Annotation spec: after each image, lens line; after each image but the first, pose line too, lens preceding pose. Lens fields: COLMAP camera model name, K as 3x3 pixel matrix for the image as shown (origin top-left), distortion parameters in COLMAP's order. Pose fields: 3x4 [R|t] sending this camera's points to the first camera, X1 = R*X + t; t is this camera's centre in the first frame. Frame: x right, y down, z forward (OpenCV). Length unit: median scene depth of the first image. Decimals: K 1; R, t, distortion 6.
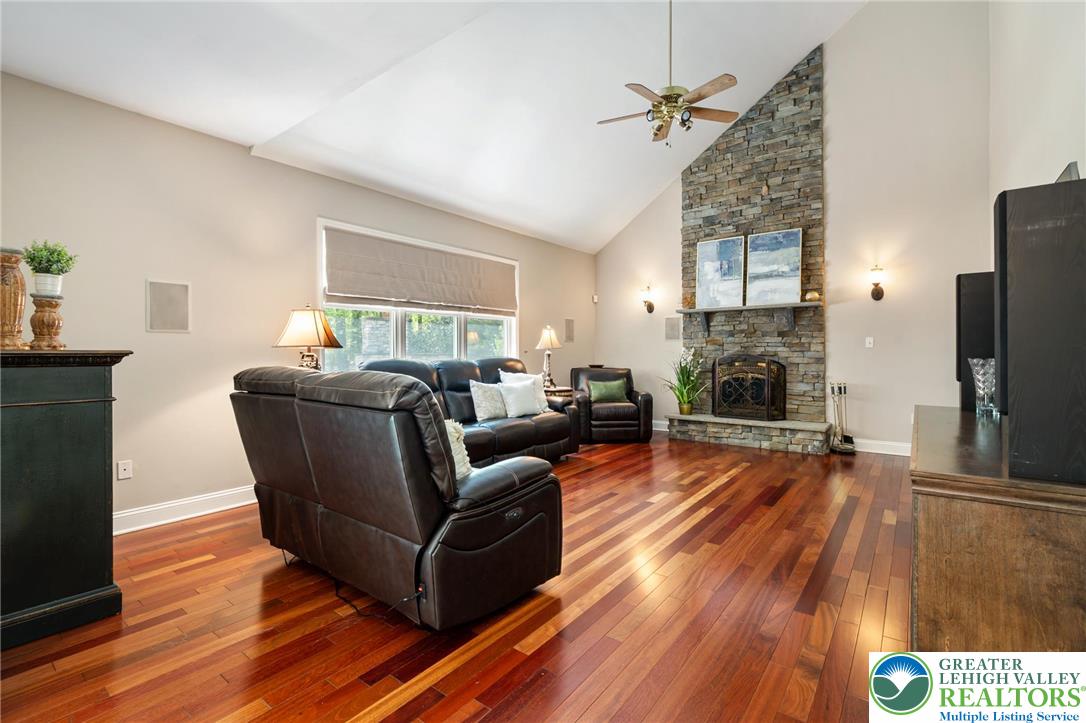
lens RADIAL K [[489.8, 0, 547.1], [0, 489.8, 354.6], [0, 0, 1]] dist [0.008675, -0.005219]
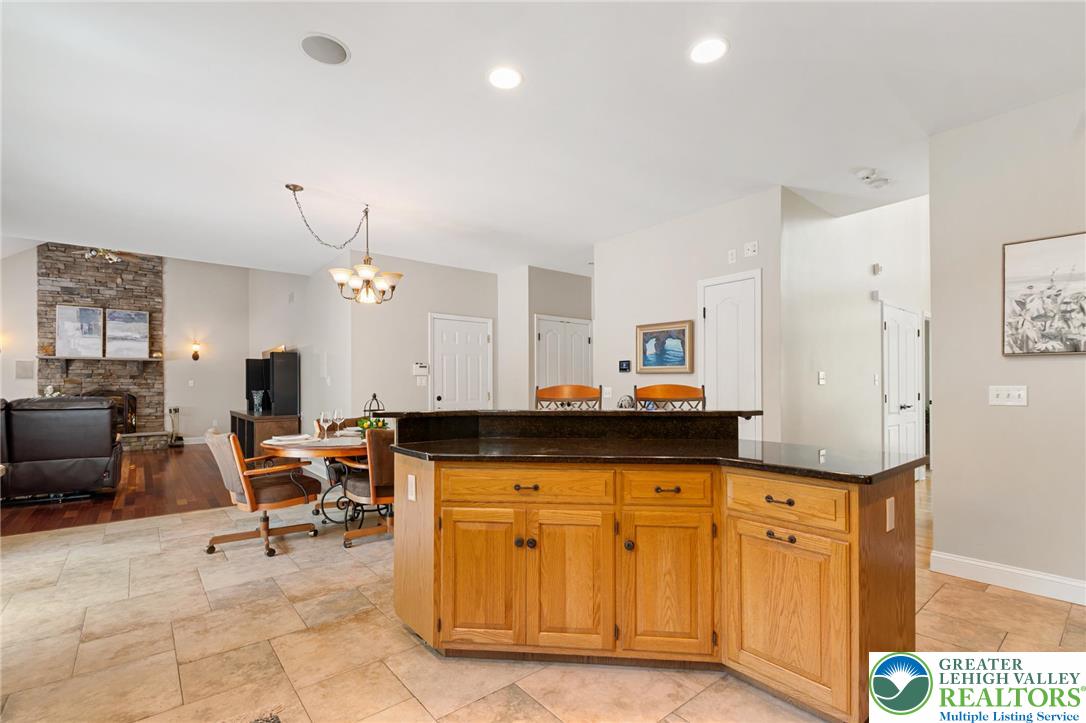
lens RADIAL K [[489.8, 0, 542.8], [0, 489.8, 382.4], [0, 0, 1]] dist [0.008675, -0.005219]
pose [[0.235300, 0.010210, 0.971869, -0.738719], [0.009018, 0.999879, -0.012688, 0.006018], [-0.971881, 0.011750, 0.235180, -0.632441]]
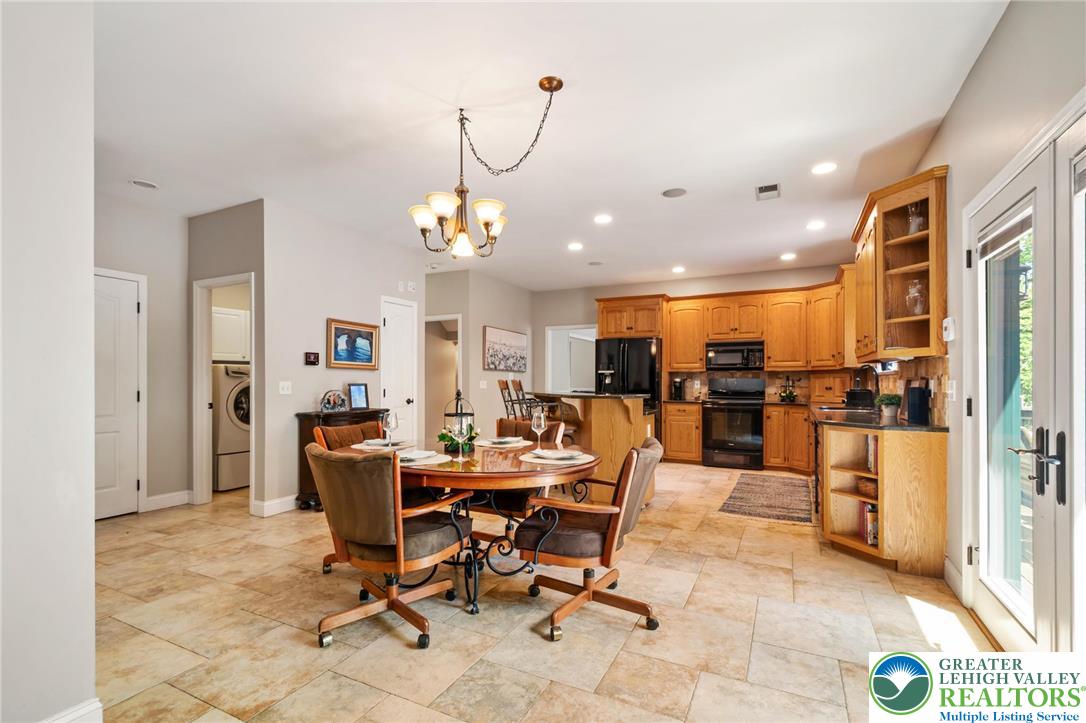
lens RADIAL K [[489.8, 0, 549.8], [0, 489.8, 382.1], [0, 0, 1]] dist [0.008675, -0.005219]
pose [[-0.982492, 0.003673, -0.186269, -0.122911], [0.001798, 0.999946, 0.010233, -0.001475], [0.186297, 0.009719, -0.982445, 0.241037]]
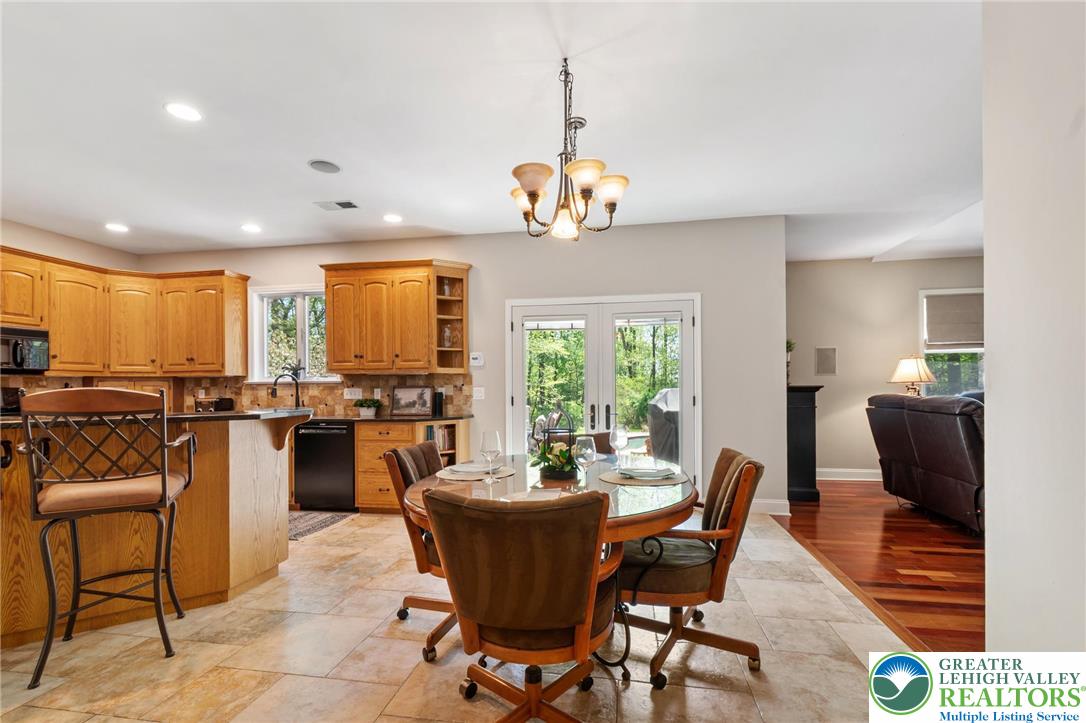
lens RADIAL K [[489.8, 0, 546.2], [0, 489.8, 384.8], [0, 0, 1]] dist [0.008675, -0.005219]
pose [[0.458644, -0.002542, -0.888616, 0.205291], [-0.002264, 0.999989, -0.004029, 0.000599], [0.888617, 0.003860, 0.458633, -0.419584]]
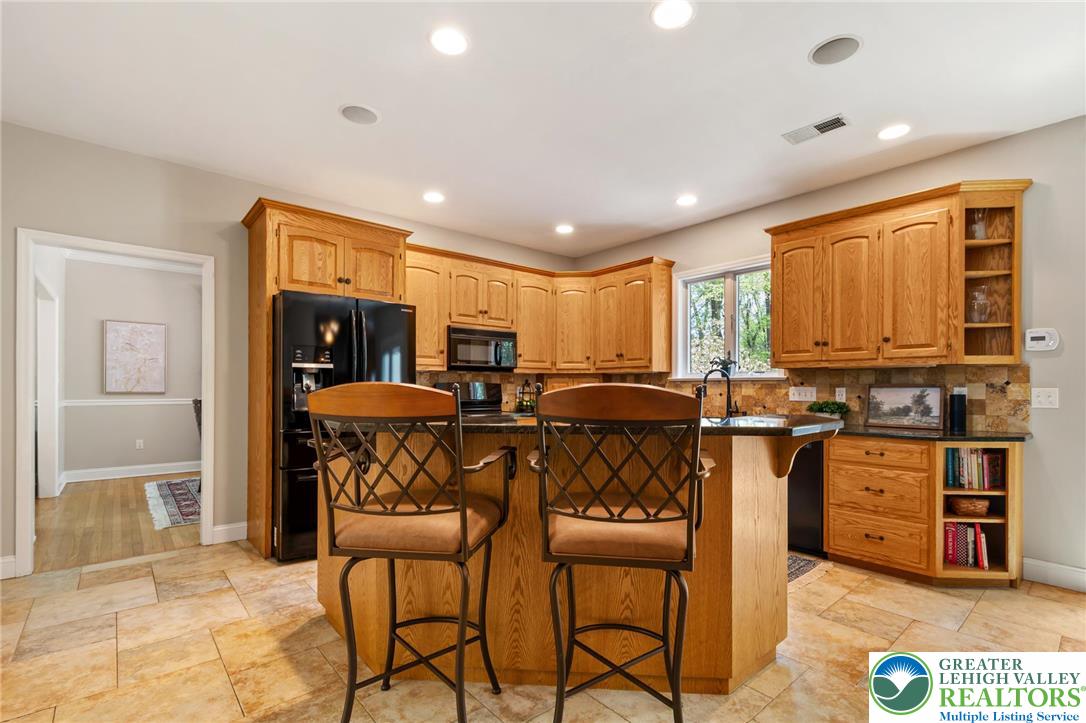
lens RADIAL K [[489.8, 0, 551.2], [0, 489.8, 387.6], [0, 0, 1]] dist [0.008675, -0.005219]
pose [[-0.206583, 0.007312, -0.978402, -0.004813], [-0.009989, 0.999904, 0.009582, 0.001987], [0.978378, 0.011753, -0.206490, -0.519548]]
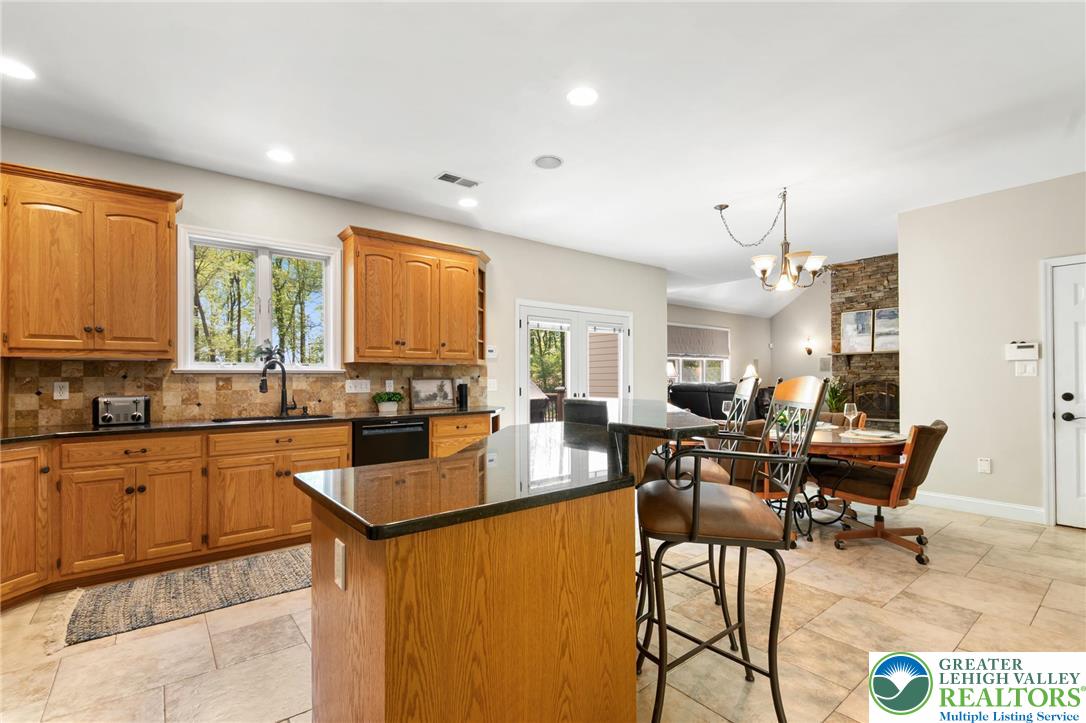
lens RADIAL K [[489.8, 0, 551.3], [0, 489.8, 375.6], [0, 0, 1]] dist [0.008675, -0.005219]
pose [[0.970181, -0.001628, -0.242375, -0.272982], [-0.001406, 0.999923, -0.012344, 0.006217], [0.242377, 0.012317, 0.970104, -0.947557]]
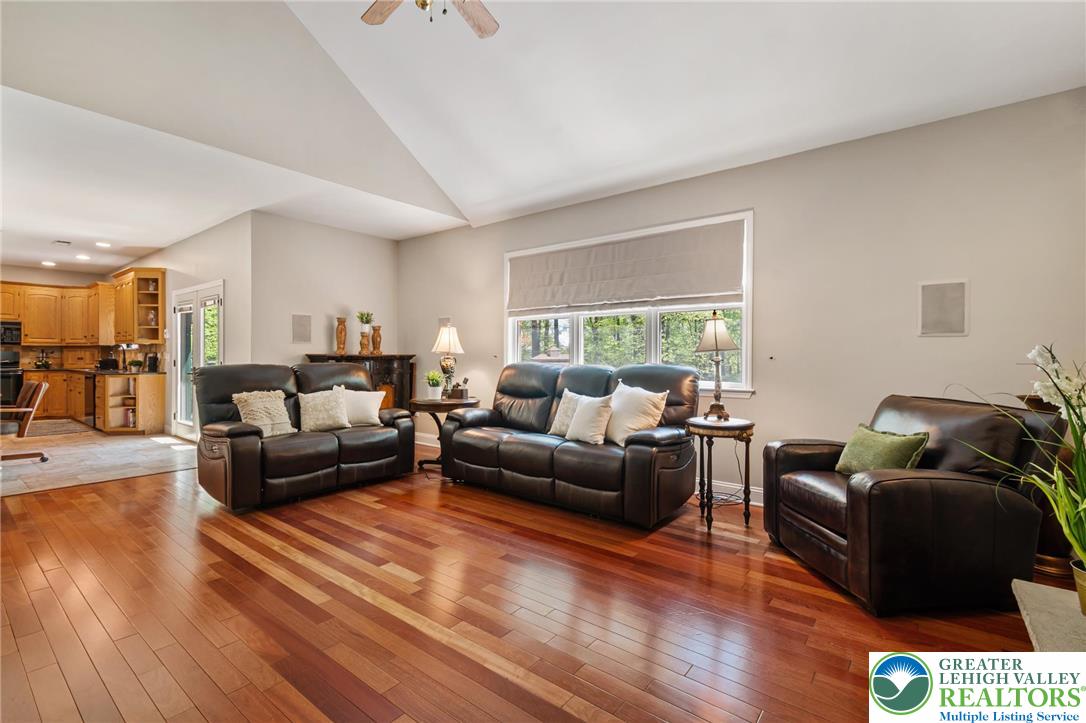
lens RADIAL K [[489.8, 0, 542.1], [0, 489.8, 356.2], [0, 0, 1]] dist [0.008675, -0.005219]
pose [[-0.022907, 0.003648, -0.999731, 0.587208], [-0.012217, 0.999918, 0.003928, -0.007127], [0.999663, 0.012303, -0.022860, 0.789895]]
